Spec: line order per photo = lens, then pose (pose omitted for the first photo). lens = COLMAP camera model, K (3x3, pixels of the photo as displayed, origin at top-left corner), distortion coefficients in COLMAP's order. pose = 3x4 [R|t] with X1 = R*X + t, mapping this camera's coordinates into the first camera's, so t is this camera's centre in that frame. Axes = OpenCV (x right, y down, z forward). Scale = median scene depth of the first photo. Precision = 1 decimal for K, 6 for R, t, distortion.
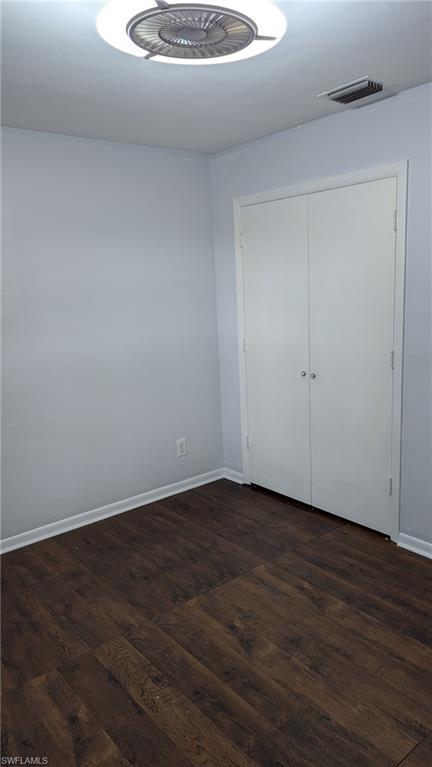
lens RADIAL K [[547.5, 0, 218.6], [0, 547.5, 379.8], [0, 0, 1]] dist [0.058474, -0.041560]
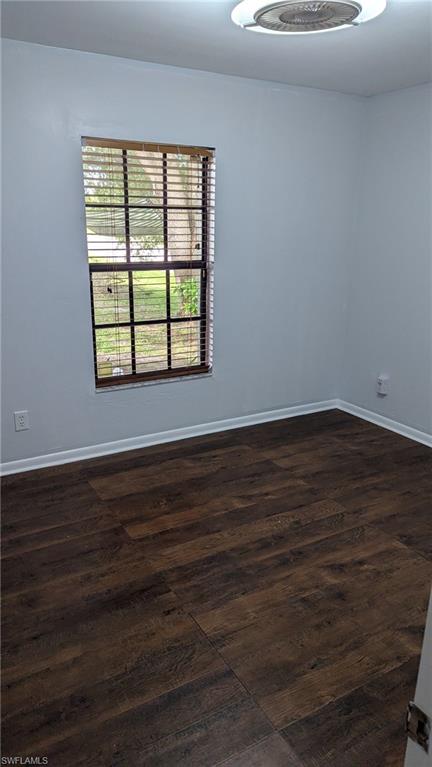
lens RADIAL K [[547.5, 0, 219.9], [0, 547.5, 384.4], [0, 0, 1]] dist [0.058474, -0.041560]
pose [[-0.157080, 0.322635, -0.933398, 1.066387], [-0.185152, 0.918752, 0.348732, -0.213206], [0.970075, 0.227599, -0.084581, 0.836957]]
